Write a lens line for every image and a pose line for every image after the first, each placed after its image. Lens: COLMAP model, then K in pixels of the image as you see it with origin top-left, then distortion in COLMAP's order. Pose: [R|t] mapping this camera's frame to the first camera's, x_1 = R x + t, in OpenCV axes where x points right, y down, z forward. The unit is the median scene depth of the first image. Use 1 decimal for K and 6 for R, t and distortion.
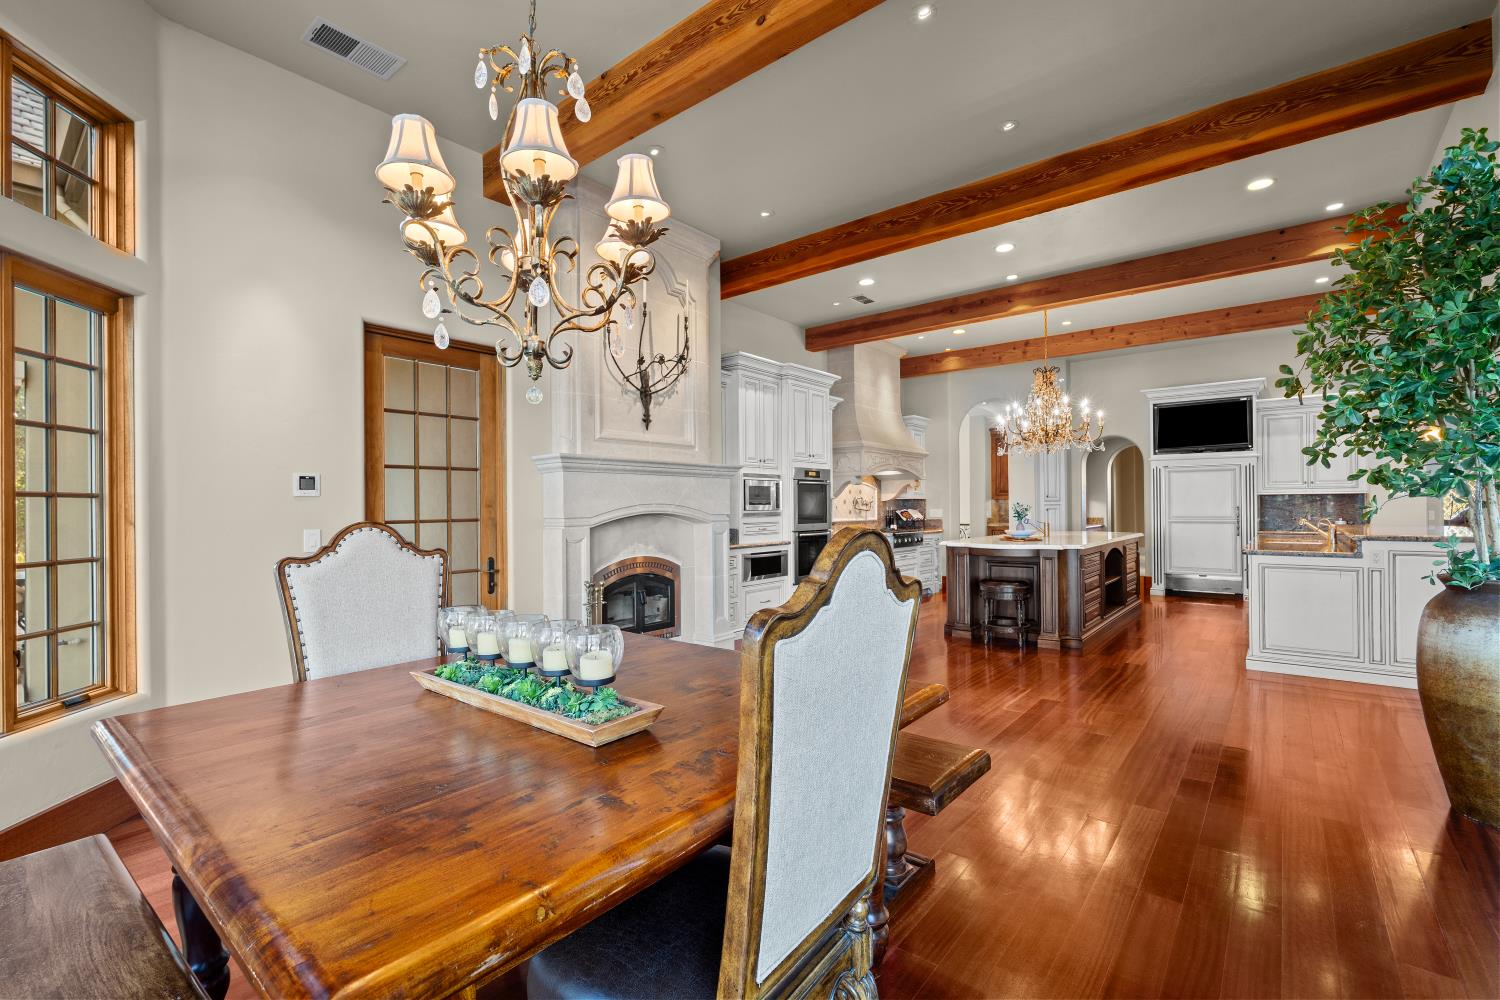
lens RADIAL K [[658.1, 0, 751.2], [0, 658.1, 503.1], [0, 0, 1]] dist [-0.004347, -0.000289]
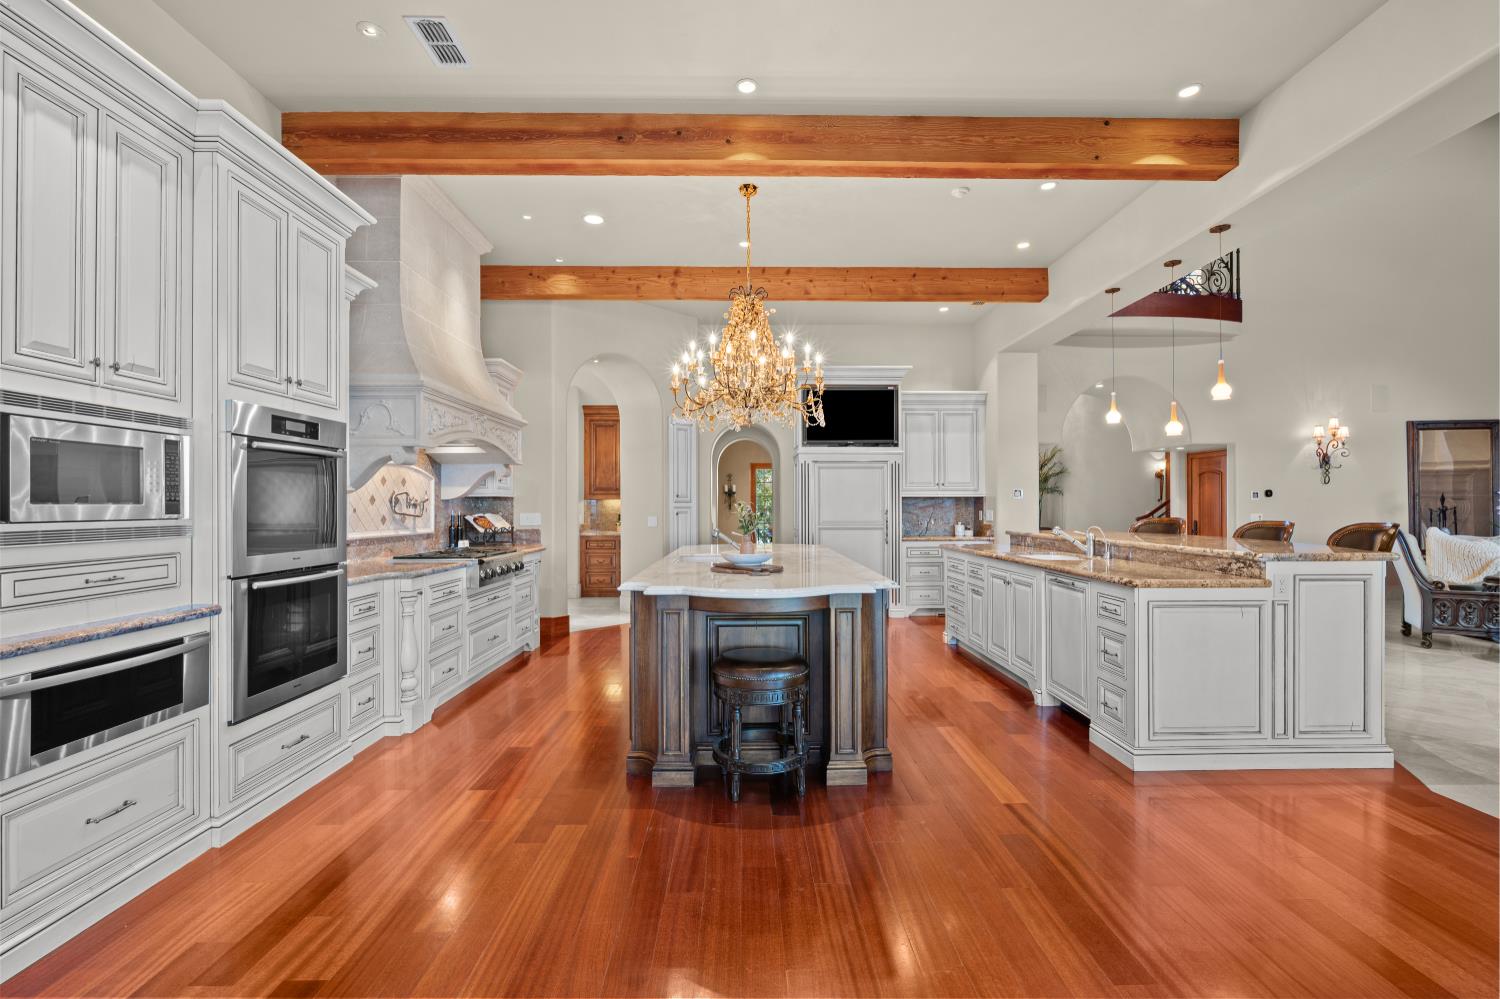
lens RADIAL K [[658.1, 0, 754.7], [0, 658.1, 502.9], [0, 0, 1]] dist [-0.004347, -0.000289]
pose [[0.764078, 0.008590, 0.645067, 0.042653], [-0.006325, 0.999963, -0.005824, 0.001862], [-0.645093, 0.000370, 0.764104, 0.448286]]
